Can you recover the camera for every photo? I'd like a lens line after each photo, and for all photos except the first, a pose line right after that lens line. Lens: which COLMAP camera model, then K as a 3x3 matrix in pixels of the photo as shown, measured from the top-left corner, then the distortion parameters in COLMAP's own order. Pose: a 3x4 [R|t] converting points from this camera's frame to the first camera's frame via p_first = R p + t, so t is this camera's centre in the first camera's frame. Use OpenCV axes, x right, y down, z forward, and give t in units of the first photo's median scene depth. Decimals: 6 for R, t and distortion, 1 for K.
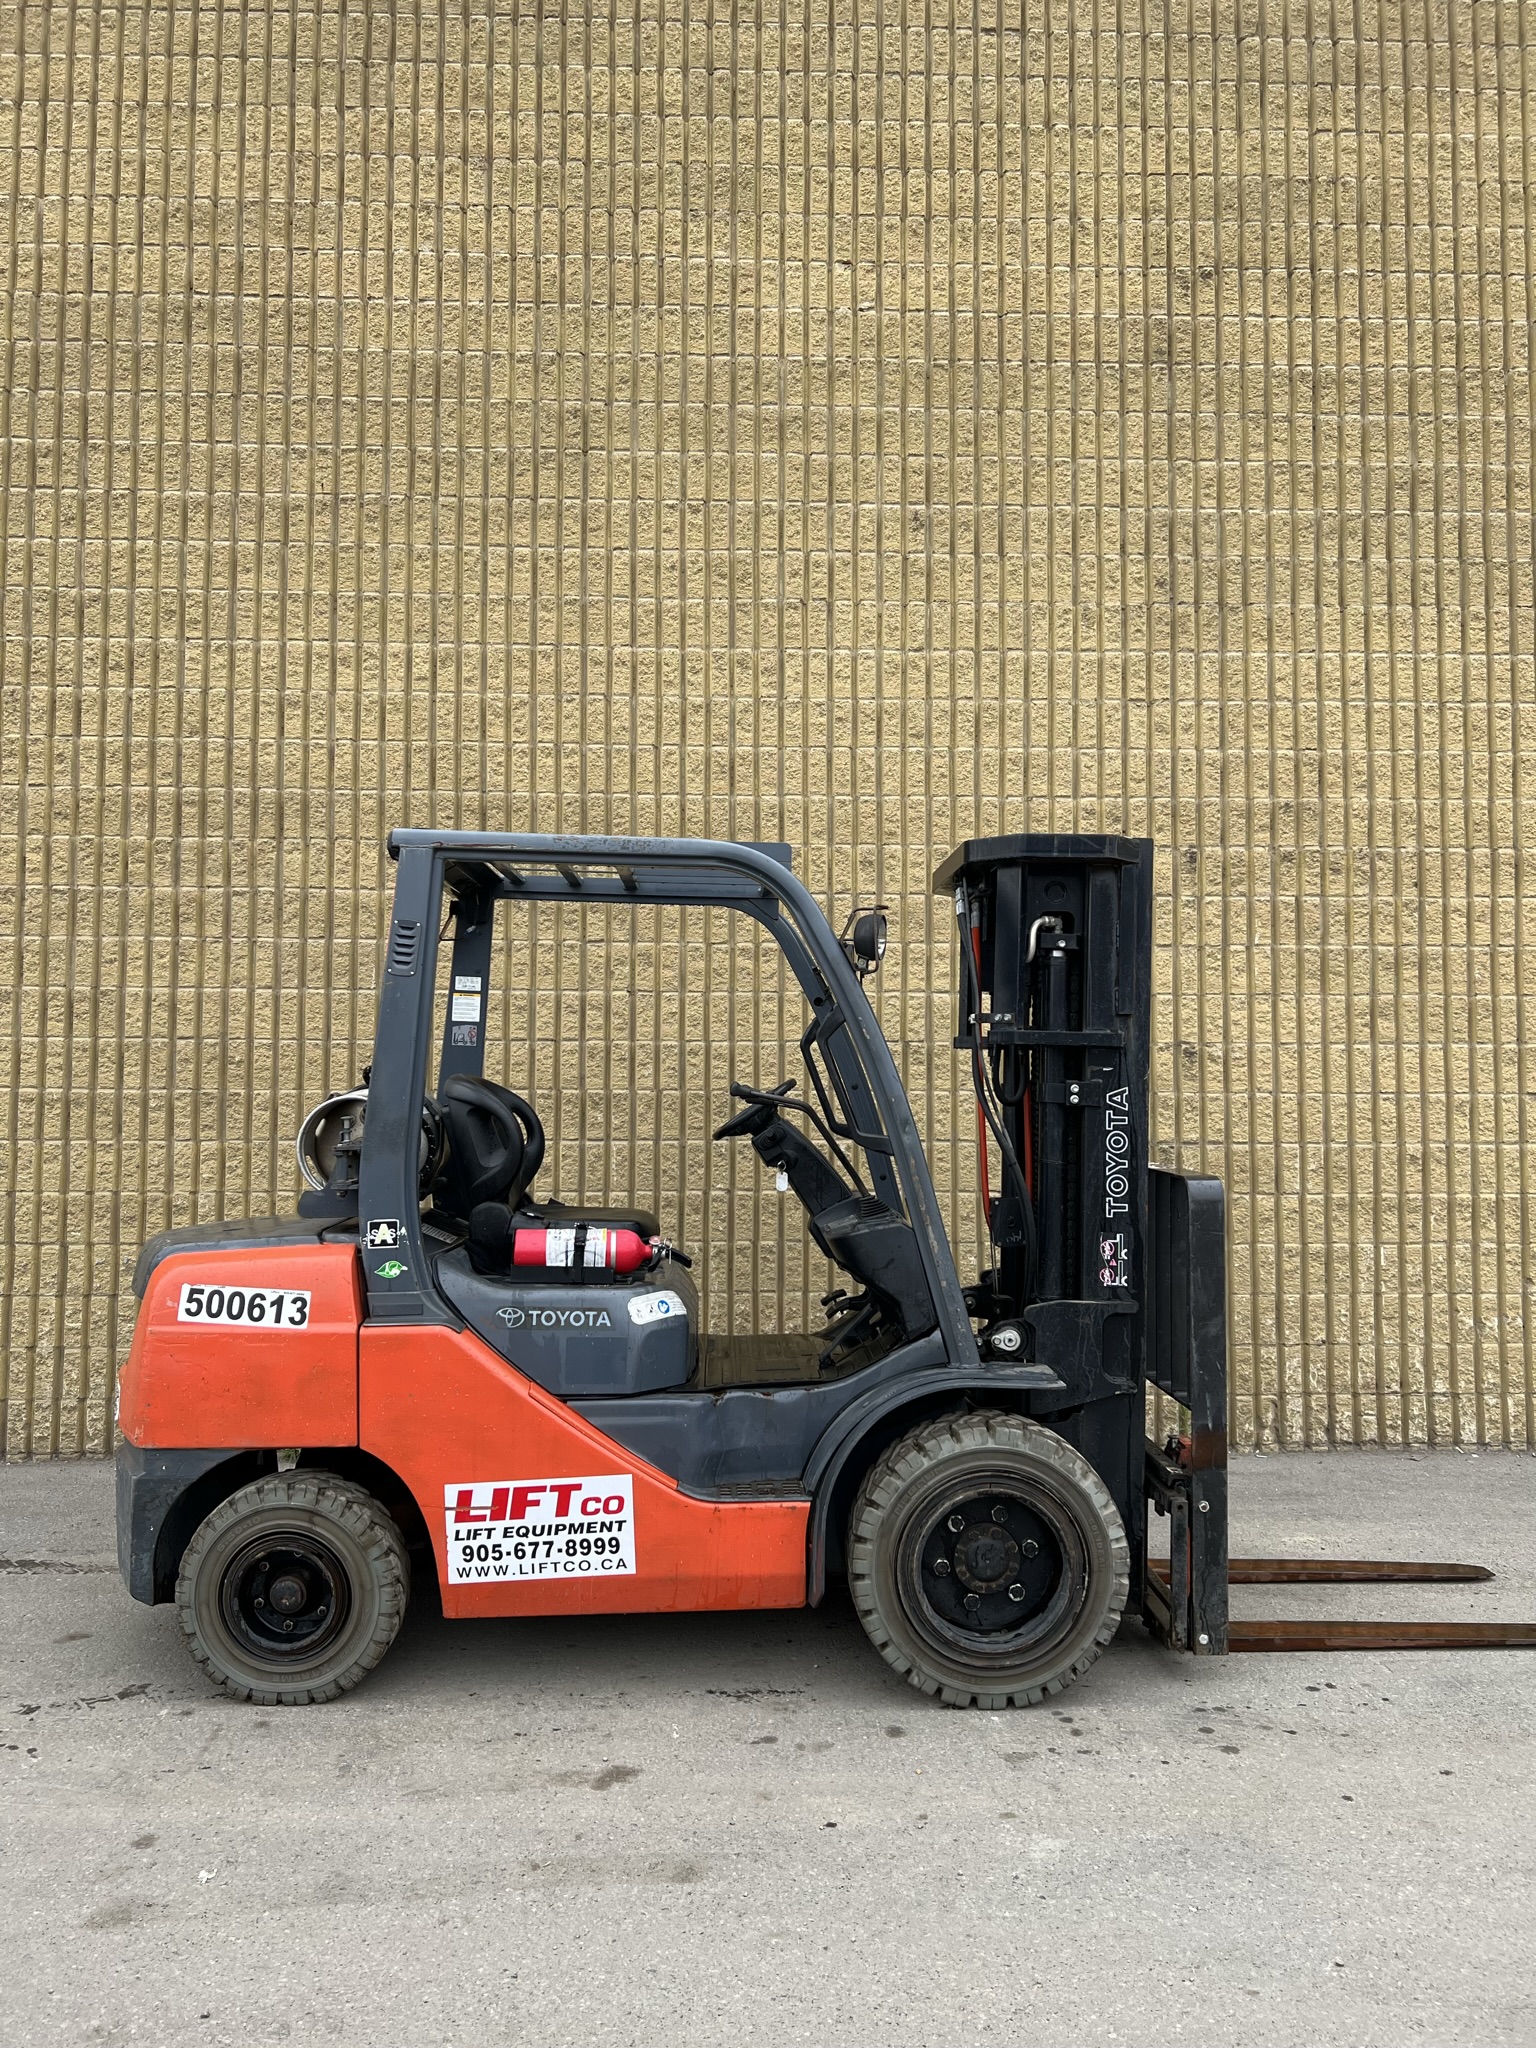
lens RADIAL K [[1533.7, 0, 774.0], [0, 1533.7, 1012.6], [0, 0, 1]] dist [0.046644, -0.054234]
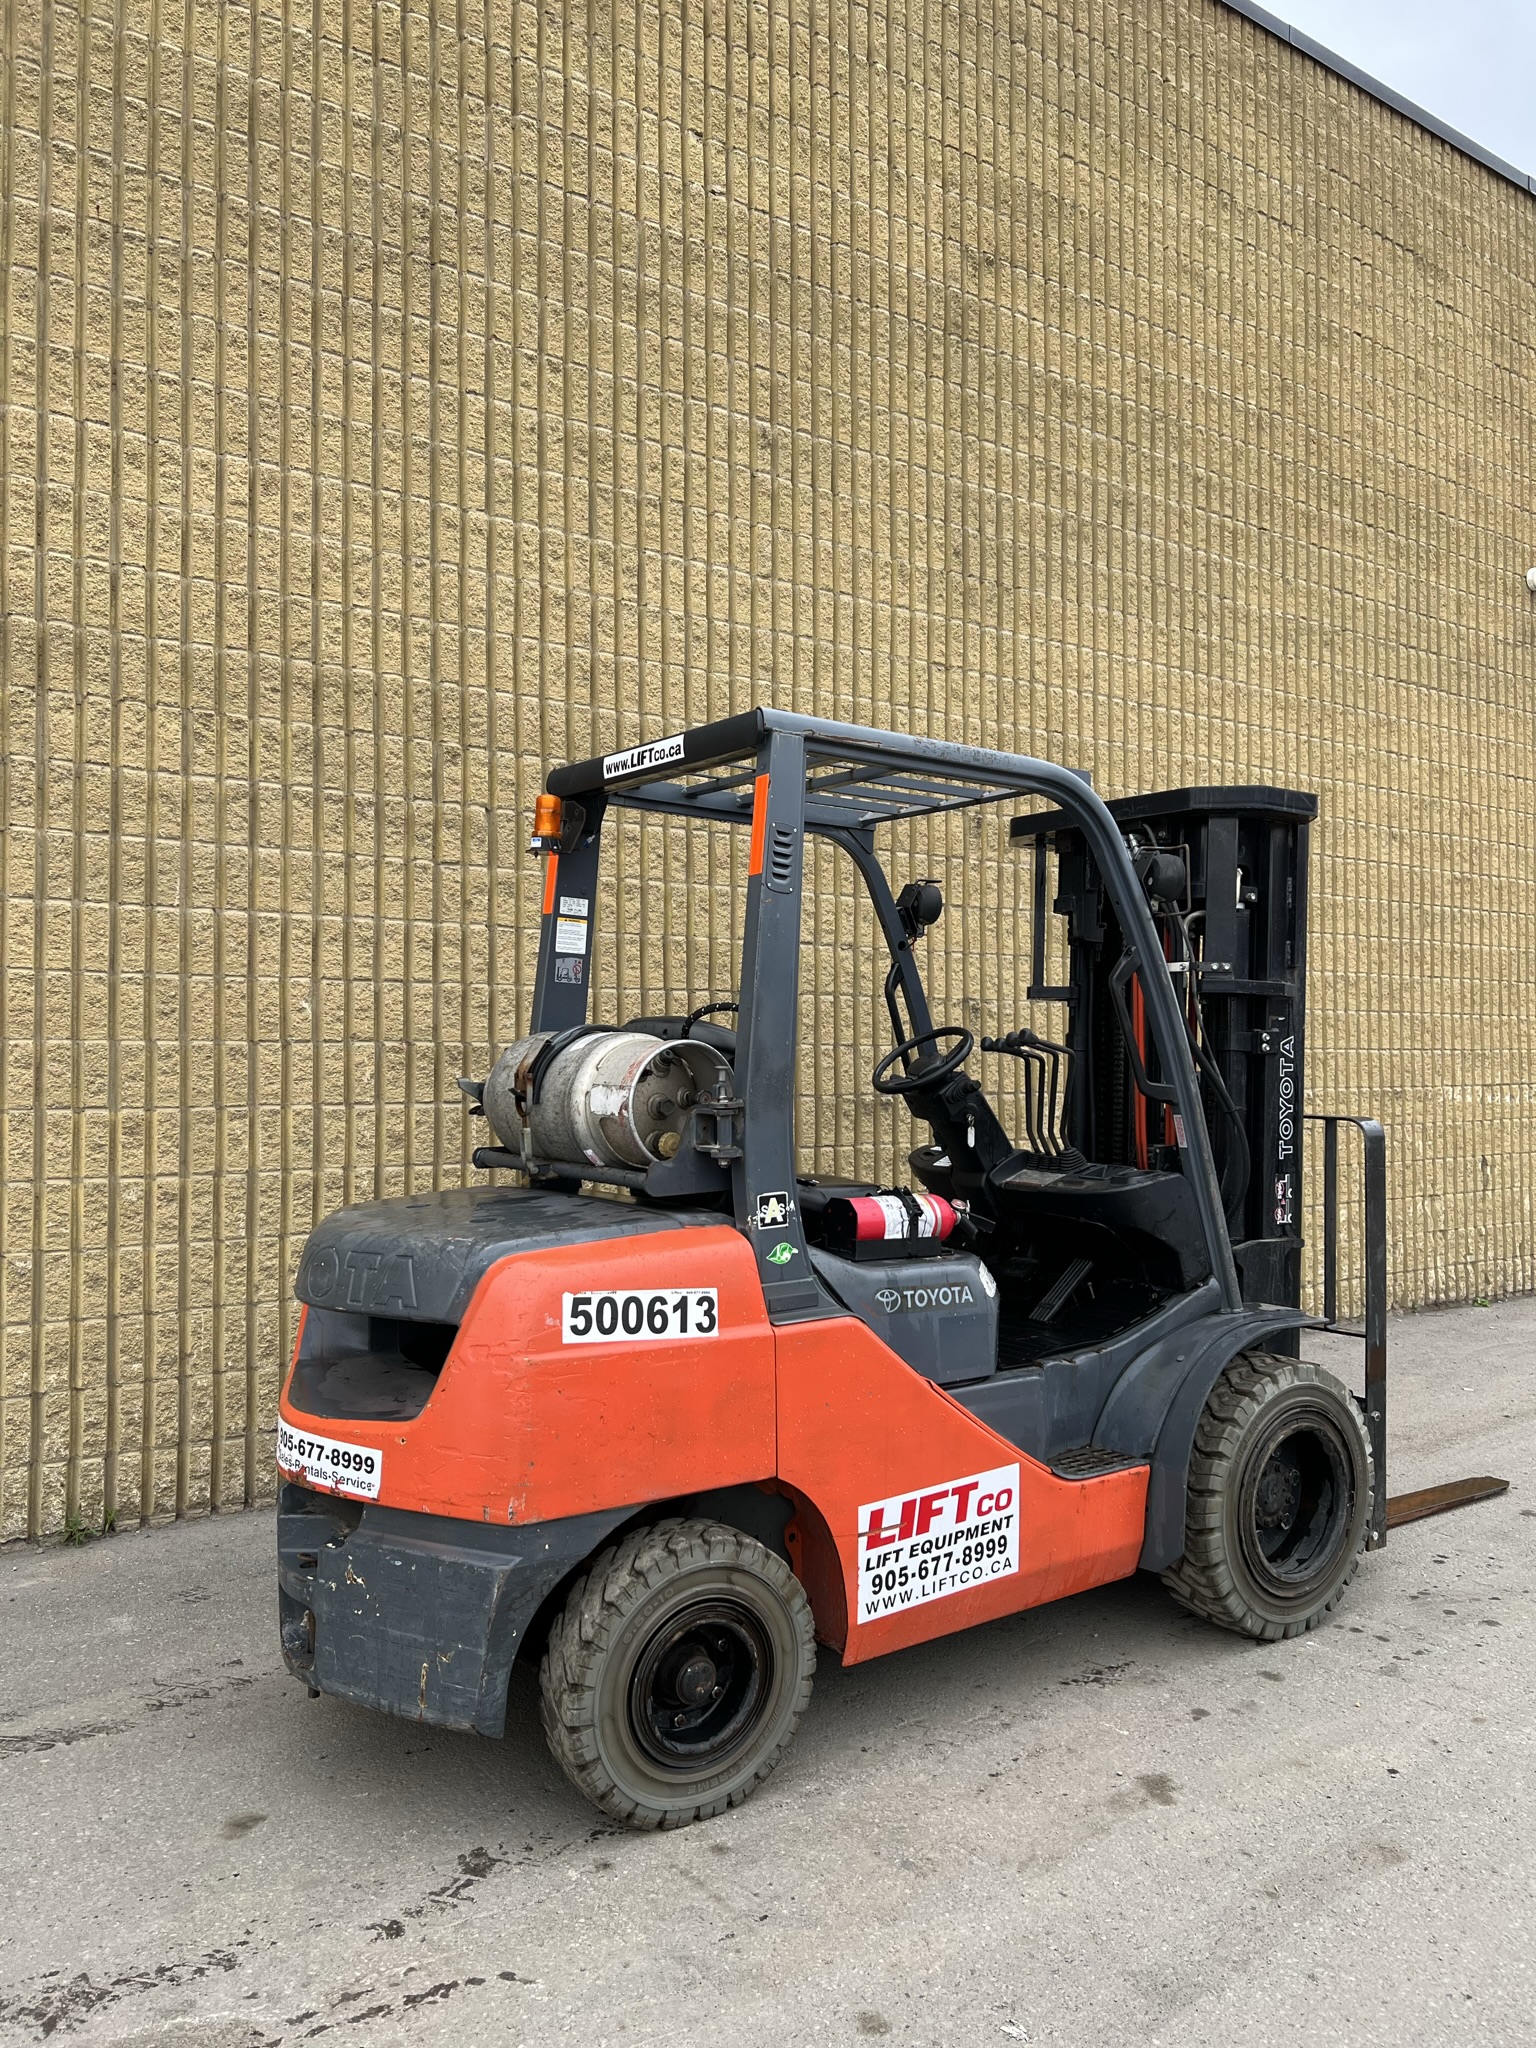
lens RADIAL K [[1533.7, 0, 766.8], [0, 1533.7, 1025.7], [0, 0, 1]] dist [0.046644, -0.054234]
pose [[0.832510, 0.009641, 0.553925, -0.435961], [-0.026627, 0.999389, 0.022626, 0.017973], [-0.553369, -0.033586, 0.832259, 0.210074]]
